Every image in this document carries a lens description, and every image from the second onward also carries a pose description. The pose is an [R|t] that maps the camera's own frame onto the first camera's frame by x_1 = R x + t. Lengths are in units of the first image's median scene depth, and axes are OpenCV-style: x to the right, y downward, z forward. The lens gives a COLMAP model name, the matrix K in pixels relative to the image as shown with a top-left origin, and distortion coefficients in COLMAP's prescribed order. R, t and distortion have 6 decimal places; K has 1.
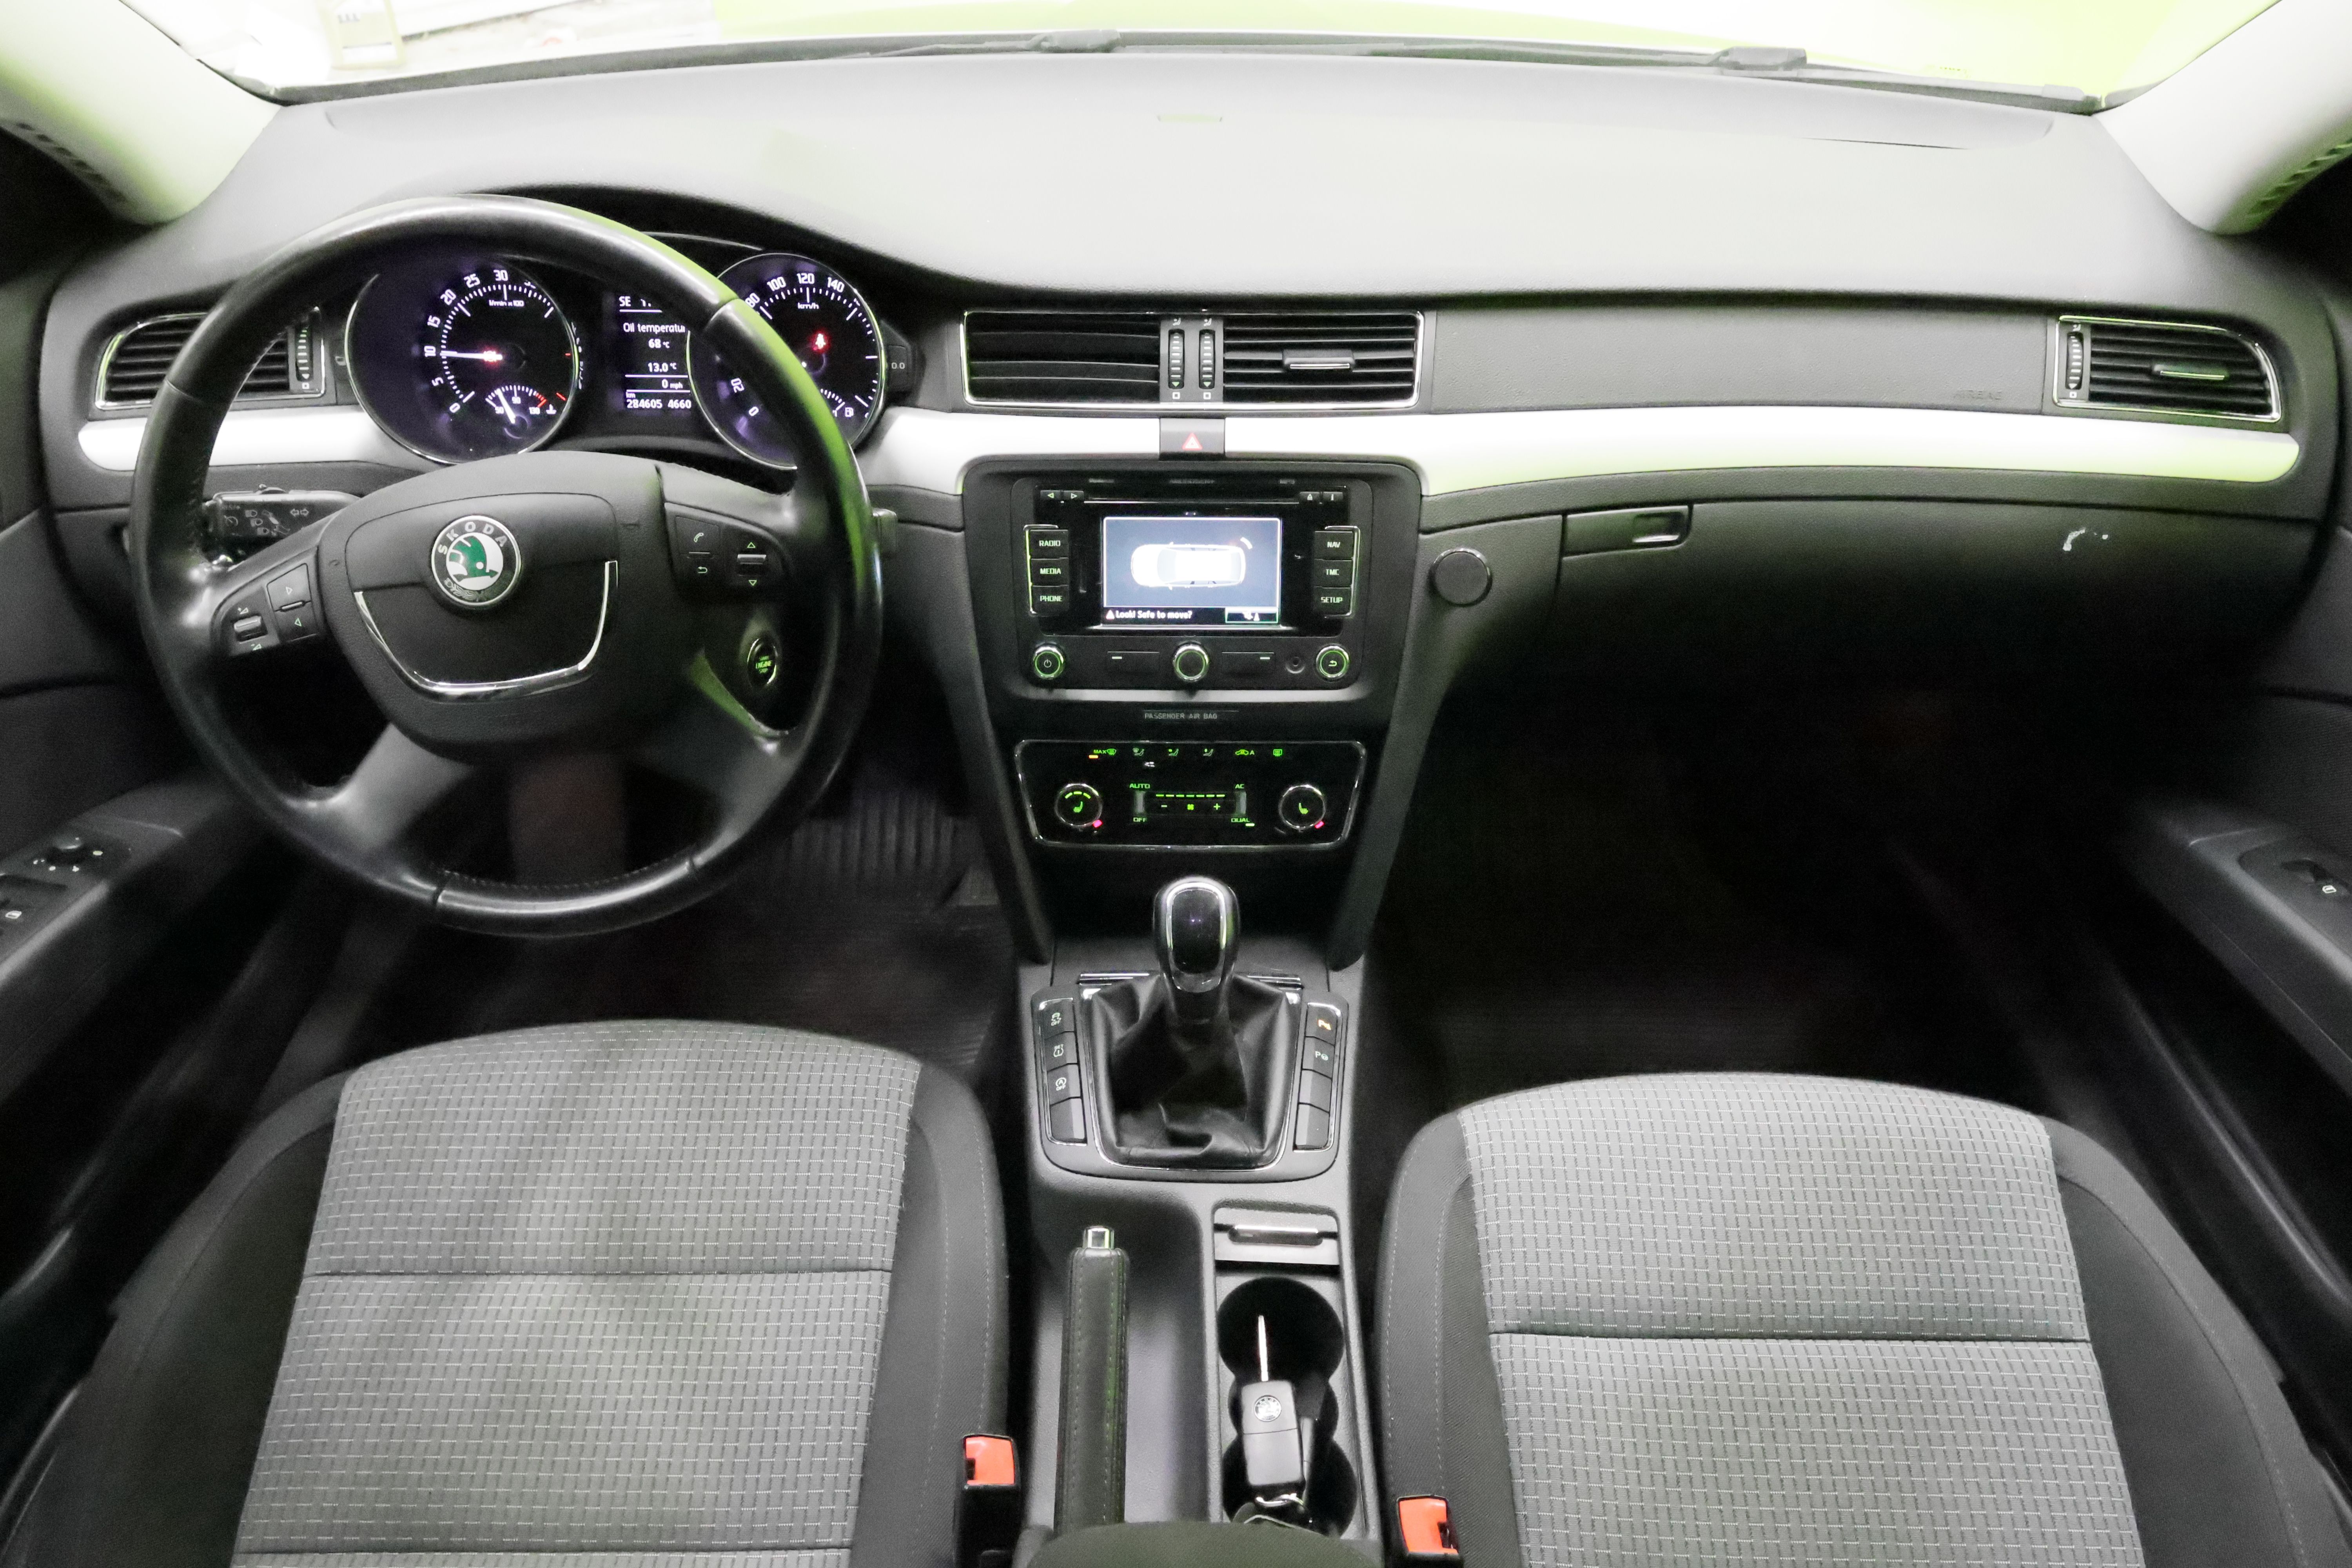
lens RADIAL K [[1632.8, 0, 1189.1], [0, 1632.8, 791.8], [0, 0, 1]] dist [0.081788, 0.000725]
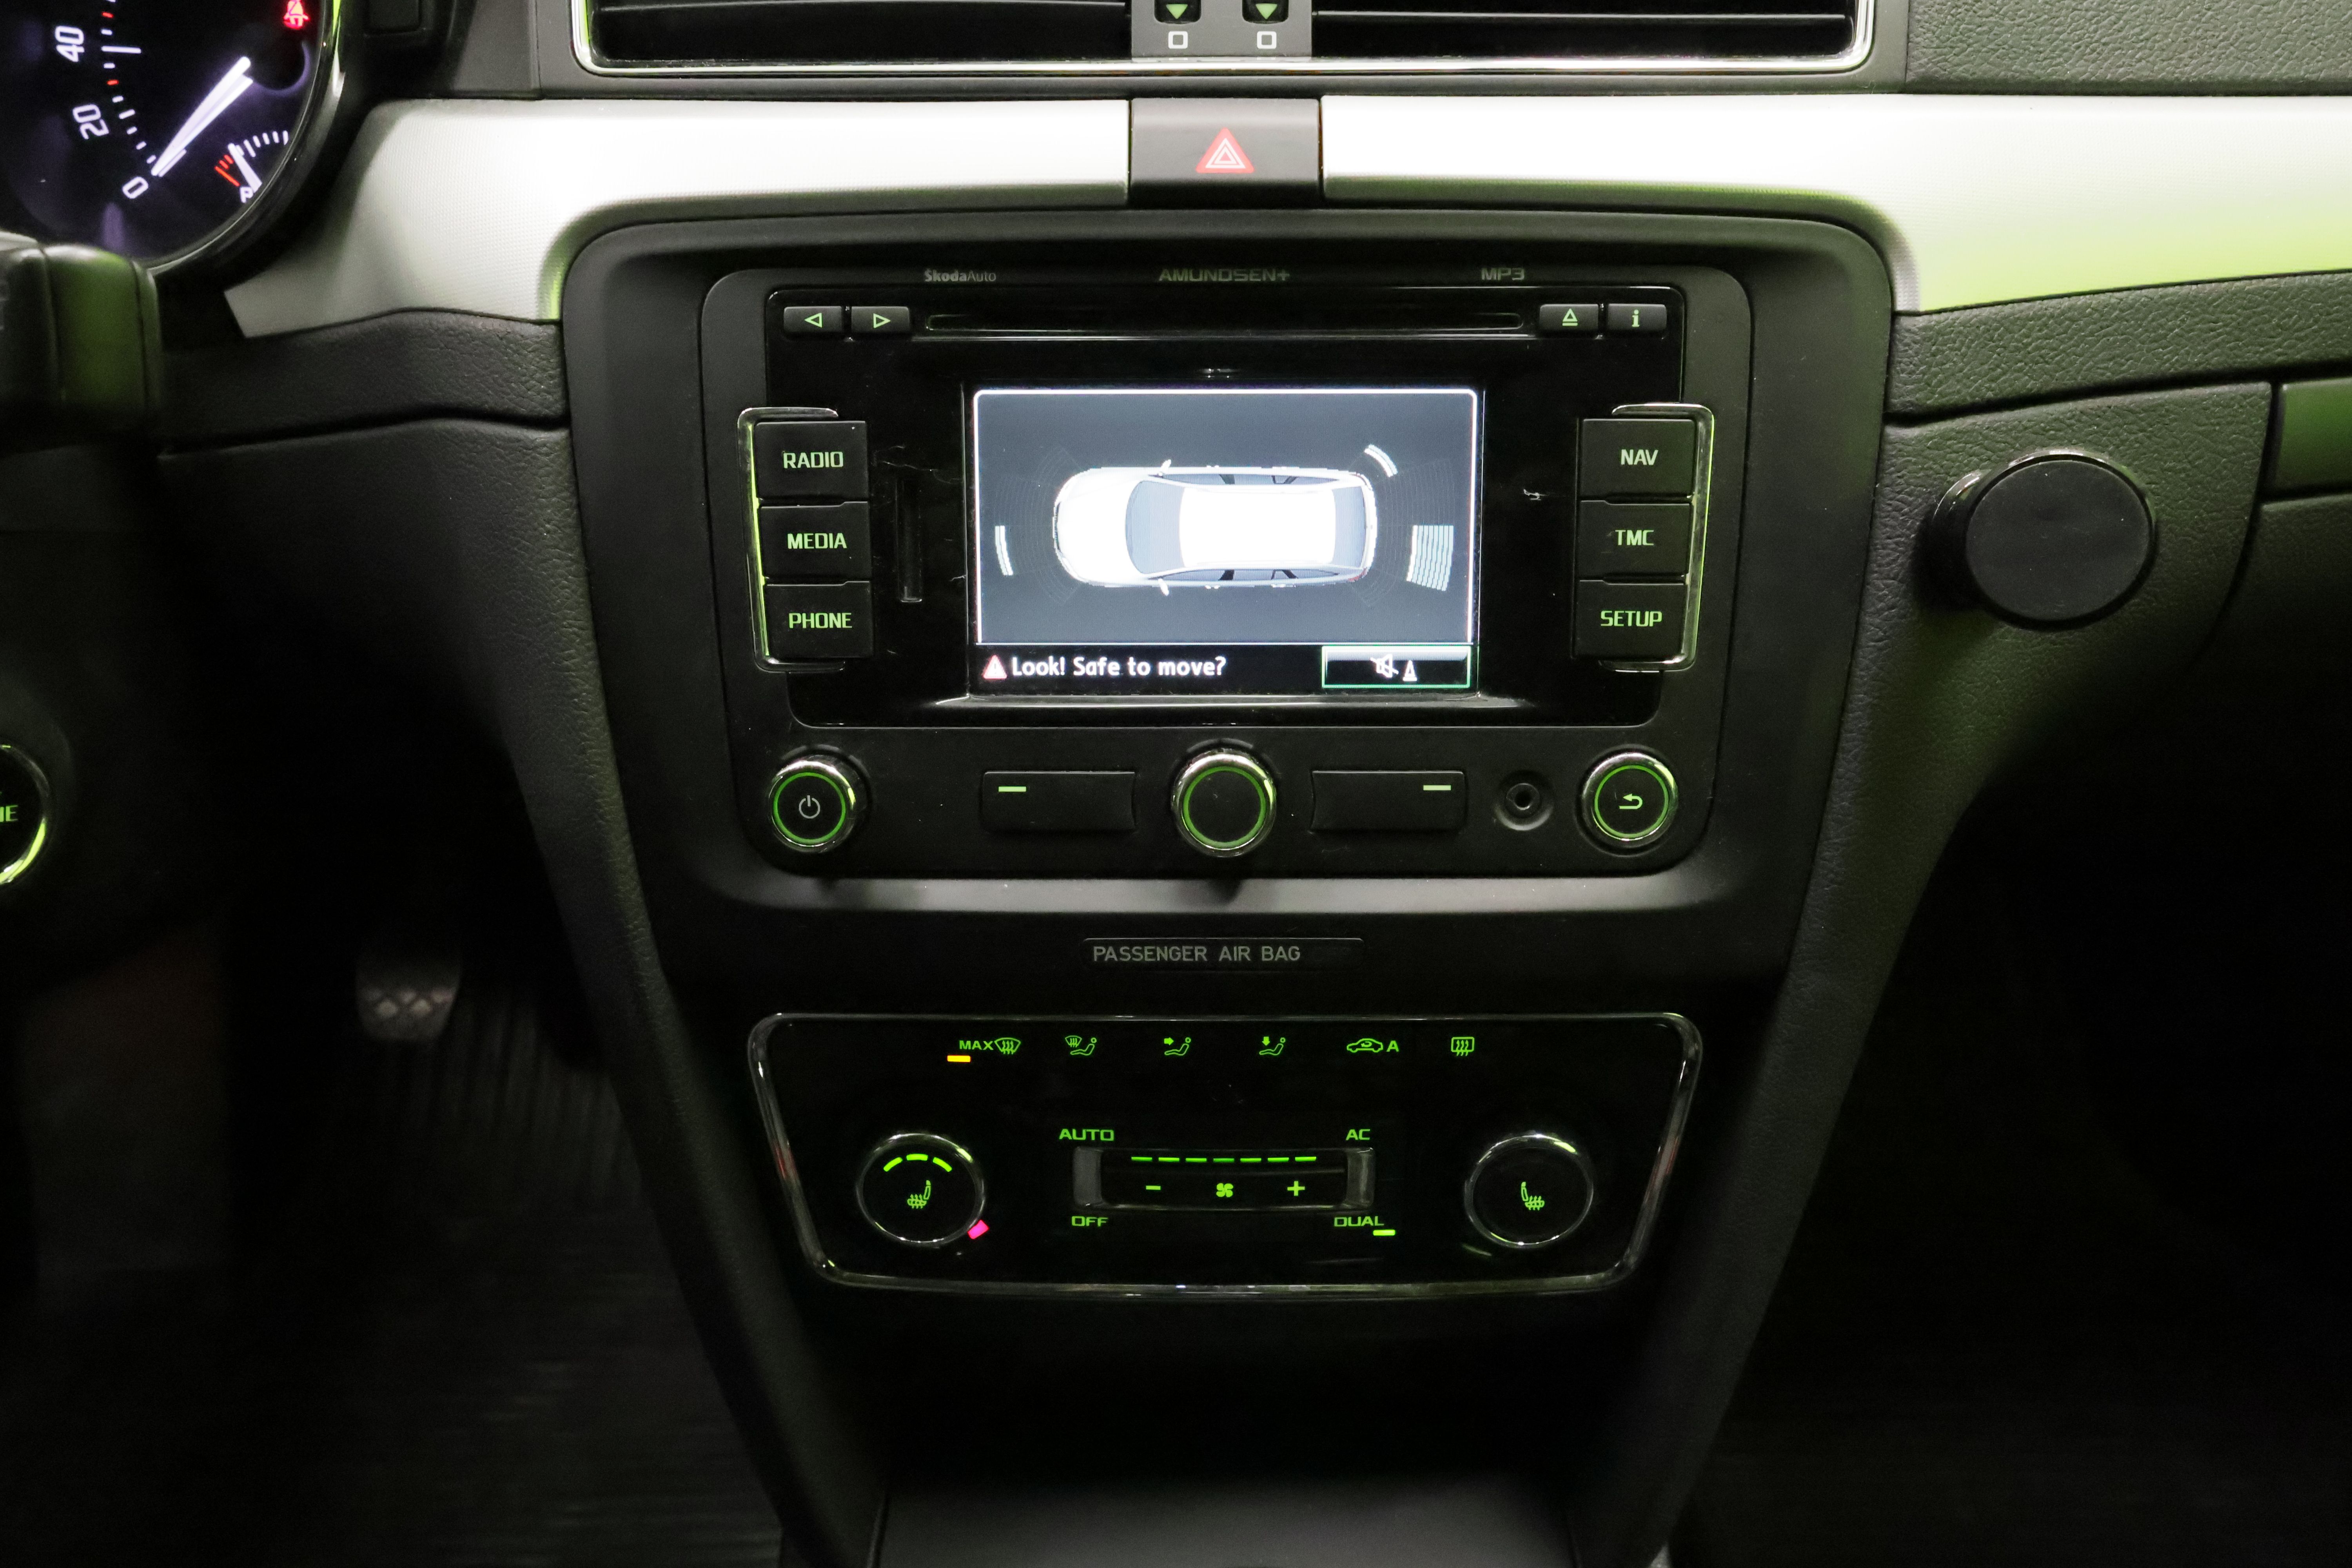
lens RADIAL K [[1632.8, 0, 1173.2], [0, 1632.8, 777.1], [0, 0, 1]] dist [0.081788, 0.000725]
pose [[0.999783, -0.006580, -0.019775, -0.002897], [0.004668, 0.995444, -0.095236, -0.051100], [0.020312, 0.095123, 0.995258, 0.651921]]
